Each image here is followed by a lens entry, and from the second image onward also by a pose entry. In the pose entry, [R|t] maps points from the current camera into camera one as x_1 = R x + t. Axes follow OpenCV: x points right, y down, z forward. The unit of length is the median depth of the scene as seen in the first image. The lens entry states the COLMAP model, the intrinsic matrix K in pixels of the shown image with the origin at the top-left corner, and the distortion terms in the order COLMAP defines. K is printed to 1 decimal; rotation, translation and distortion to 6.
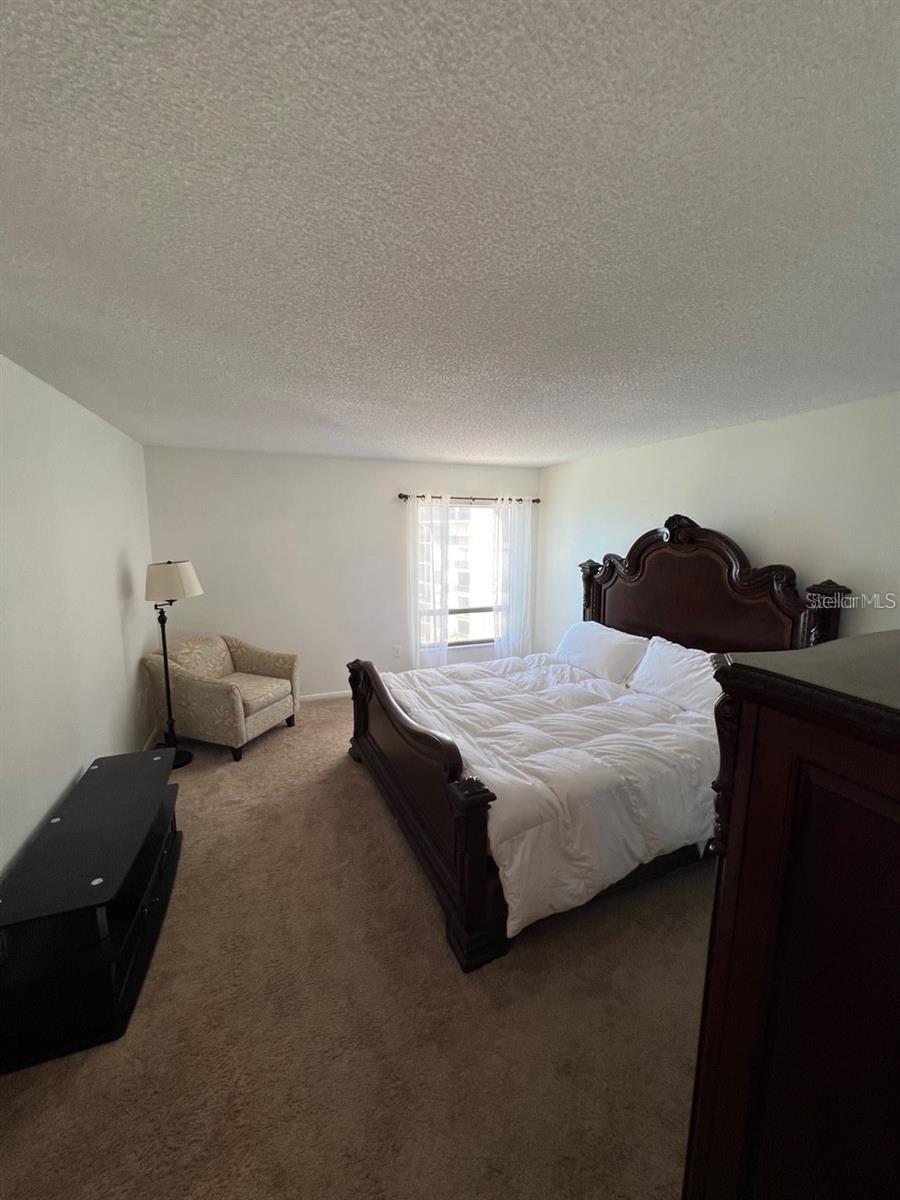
lens RADIAL K [[479.7, 0, 446.4], [0, 479.7, 599.6], [0, 0, 1]] dist [0.000352, 0.000016]
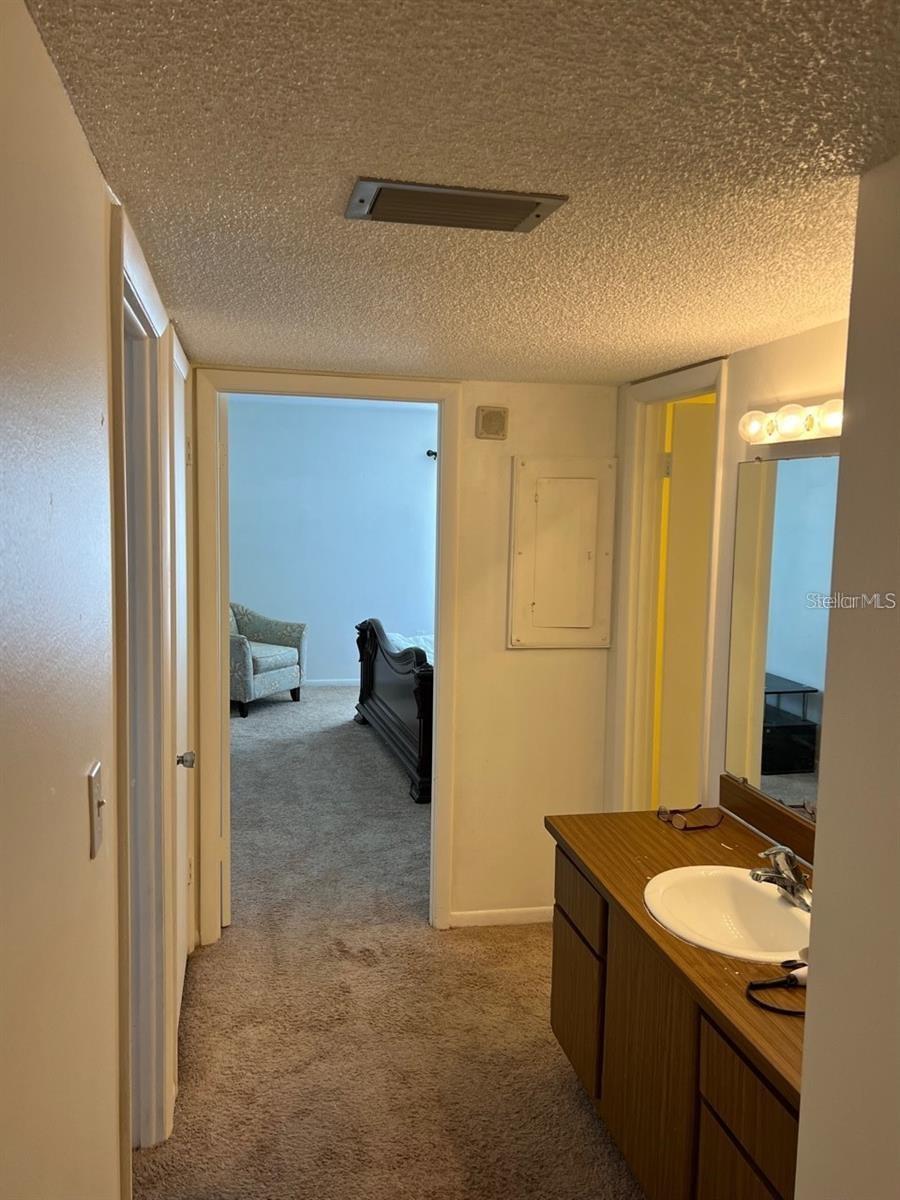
lens RADIAL K [[981.7, 0, 450.7], [0, 981.7, 598.9], [0, 0, 1]] dist [0.001312, 0.000065]
pose [[0.988190, 0.031539, -0.149954, 0.272583], [-0.039155, 0.998074, -0.048111, 0.163944], [0.148148, 0.053415, 0.987522, -0.917133]]
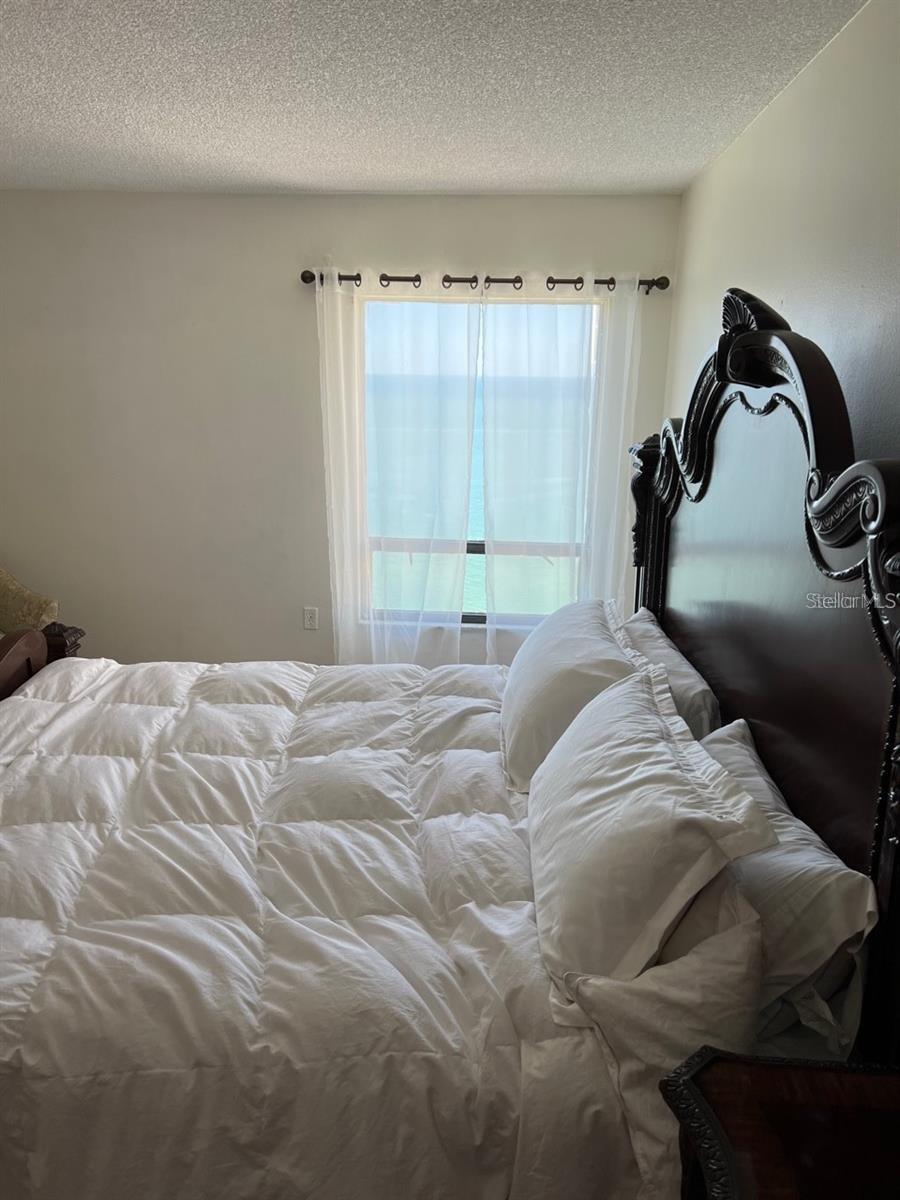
lens RADIAL K [[911.3, 0, 450.1], [0, 911.3, 600.5], [0, 0, 1]] dist [0.006141, 0.003575]
pose [[0.899569, 0.114945, -0.421382, 0.534491], [-0.074050, 0.990920, 0.112224, -0.028415], [0.430455, -0.069750, 0.899913, 0.338352]]
